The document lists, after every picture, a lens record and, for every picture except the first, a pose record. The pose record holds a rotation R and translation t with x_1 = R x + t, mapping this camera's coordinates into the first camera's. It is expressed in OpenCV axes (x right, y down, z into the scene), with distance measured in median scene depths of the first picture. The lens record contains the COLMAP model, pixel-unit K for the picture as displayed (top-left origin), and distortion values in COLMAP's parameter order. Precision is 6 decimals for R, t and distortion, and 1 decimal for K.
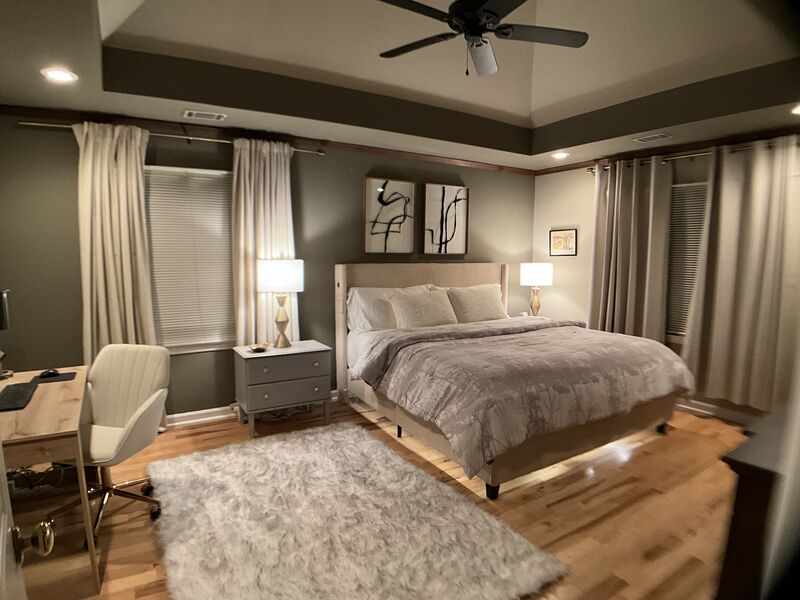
lens RADIAL K [[464.9, 0, 392.9], [0, 464.9, 299.8], [0, 0, 1]] dist [-0.112512, -0.000443]
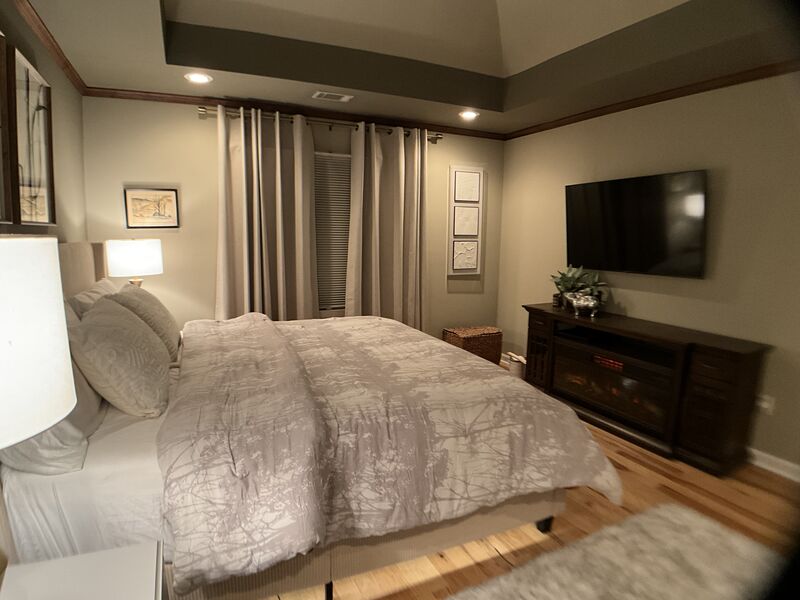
lens RADIAL K [[464.9, 0, 392.9], [0, 464.9, 299.8], [0, 0, 1]] dist [-0.112512, -0.000443]
pose [[0.076348, -0.136796, 0.987653, -0.340440], [0.078688, 0.988281, 0.130801, -0.062839], [-0.993971, 0.067730, 0.086217, 0.750263]]
